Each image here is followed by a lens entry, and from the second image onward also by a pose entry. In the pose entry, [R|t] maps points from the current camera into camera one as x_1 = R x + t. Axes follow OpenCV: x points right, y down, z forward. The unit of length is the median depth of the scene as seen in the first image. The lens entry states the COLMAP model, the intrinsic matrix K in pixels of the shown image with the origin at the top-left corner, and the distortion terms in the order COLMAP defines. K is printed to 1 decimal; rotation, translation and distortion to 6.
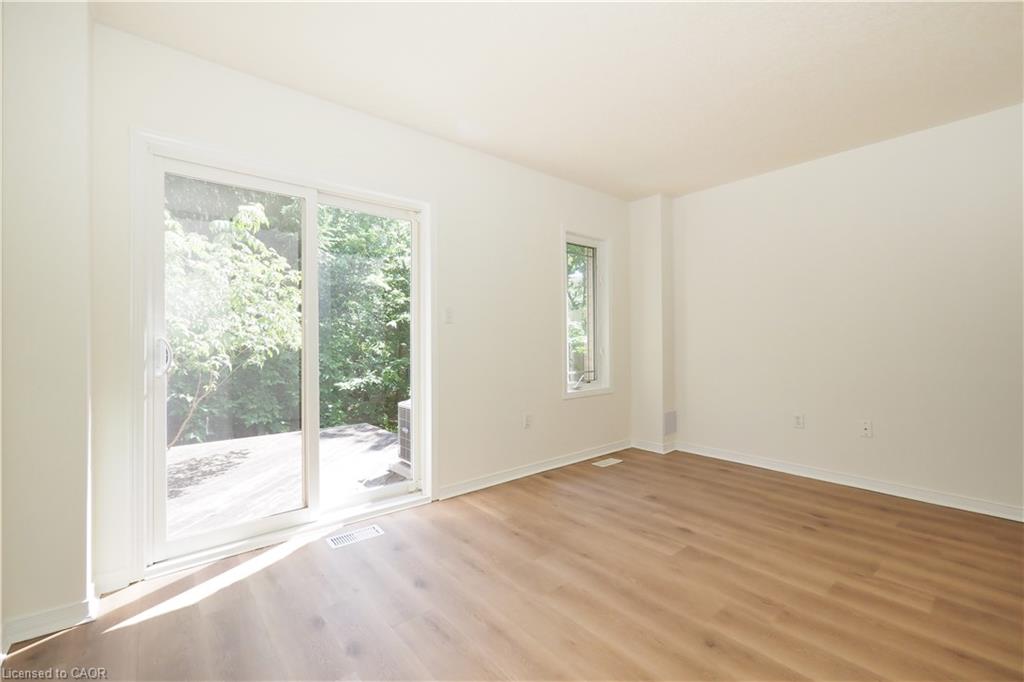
lens RADIAL K [[451.0, 0, 508.9], [0, 451.0, 339.3], [0, 0, 1]] dist [-0.001944, -0.000122]
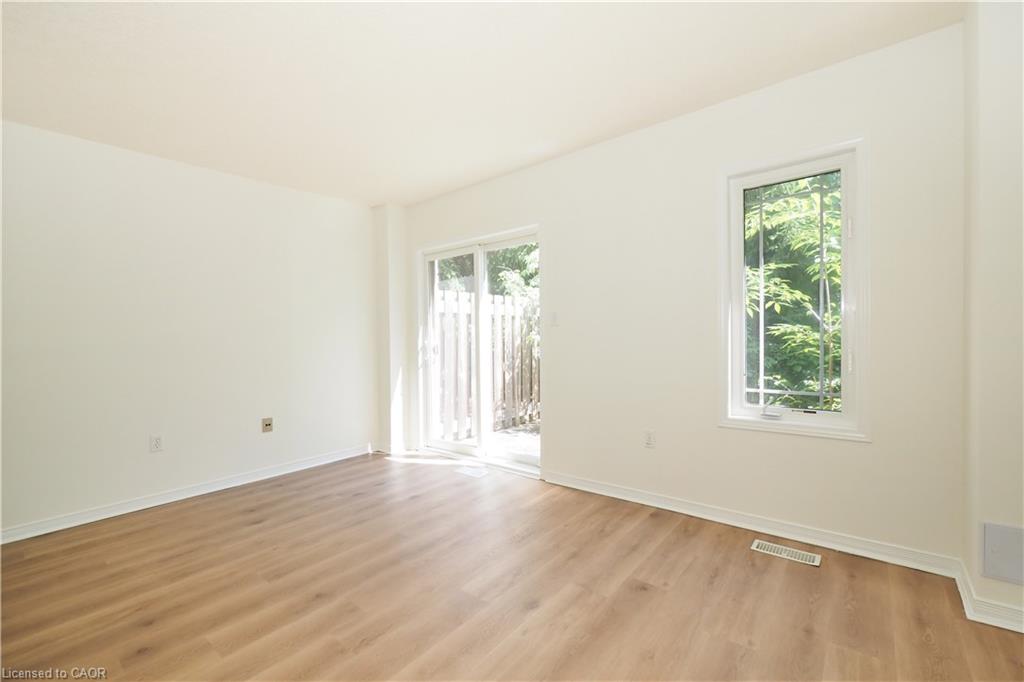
lens RADIAL K [[451.0, 0, 508.9], [0, 451.0, 339.3], [0, 0, 1]] dist [-0.001944, -0.000122]
pose [[0.134295, 0.005393, -0.990927, 0.914667], [0.028665, 0.999546, 0.009325, -0.018295], [0.990527, -0.029657, 0.134080, 0.715829]]
